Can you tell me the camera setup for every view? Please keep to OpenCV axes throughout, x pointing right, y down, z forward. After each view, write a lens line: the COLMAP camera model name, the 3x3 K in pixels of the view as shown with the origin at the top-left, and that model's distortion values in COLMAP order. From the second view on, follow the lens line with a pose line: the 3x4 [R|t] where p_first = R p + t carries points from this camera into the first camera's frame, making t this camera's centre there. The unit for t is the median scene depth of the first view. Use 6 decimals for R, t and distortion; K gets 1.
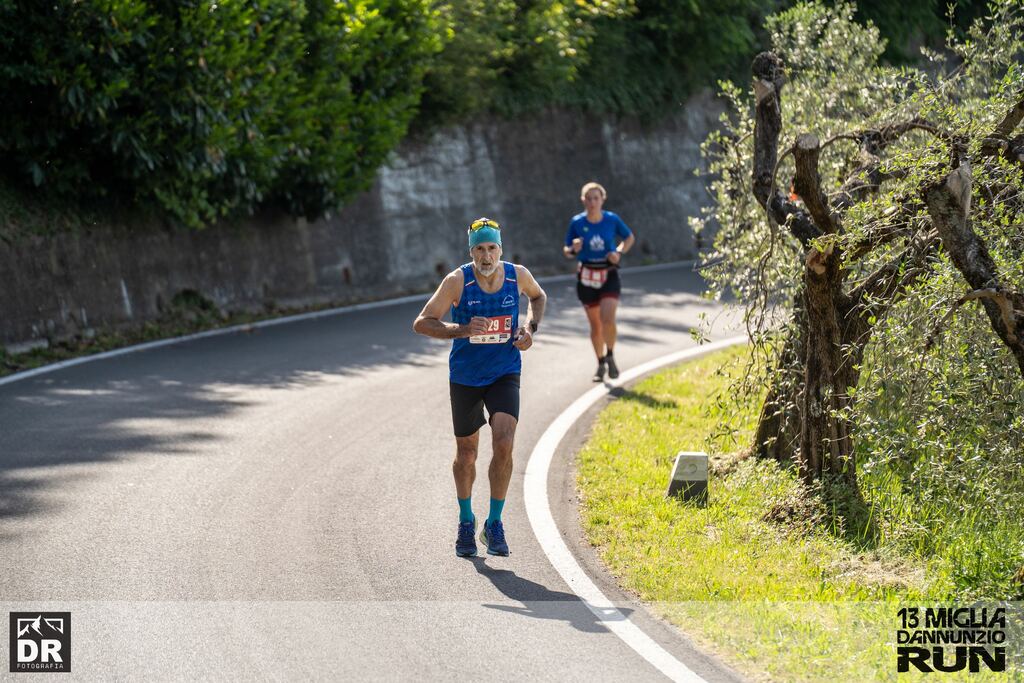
lens RADIAL K [[4578.7, 0, 528.1], [0, 4578.7, 336.8], [0, 0, 1]] dist [2.638943, 0.000000]
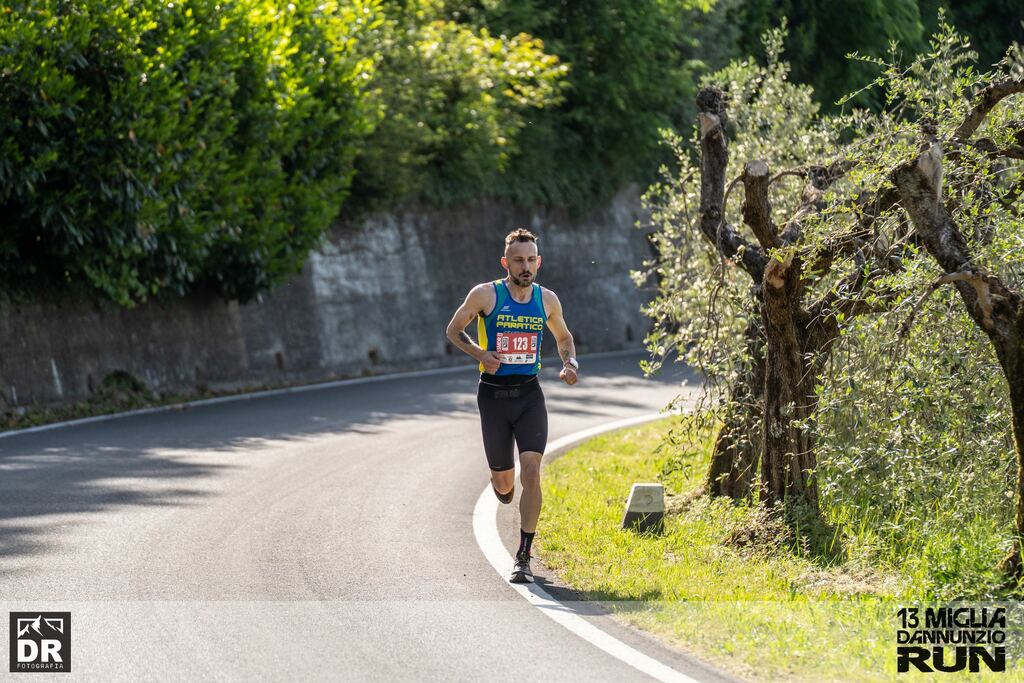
lens RADIAL K [[4238.4, 0, 535.2], [0, 4238.4, 374.8], [0, 0, 1]] dist [1.564615, 0.000000]
pose [[0.999570, -0.014280, 0.025608, -0.010122], [0.015378, 0.998948, -0.043193, 0.039364], [-0.024964, 0.043568, 0.998738, 0.103988]]
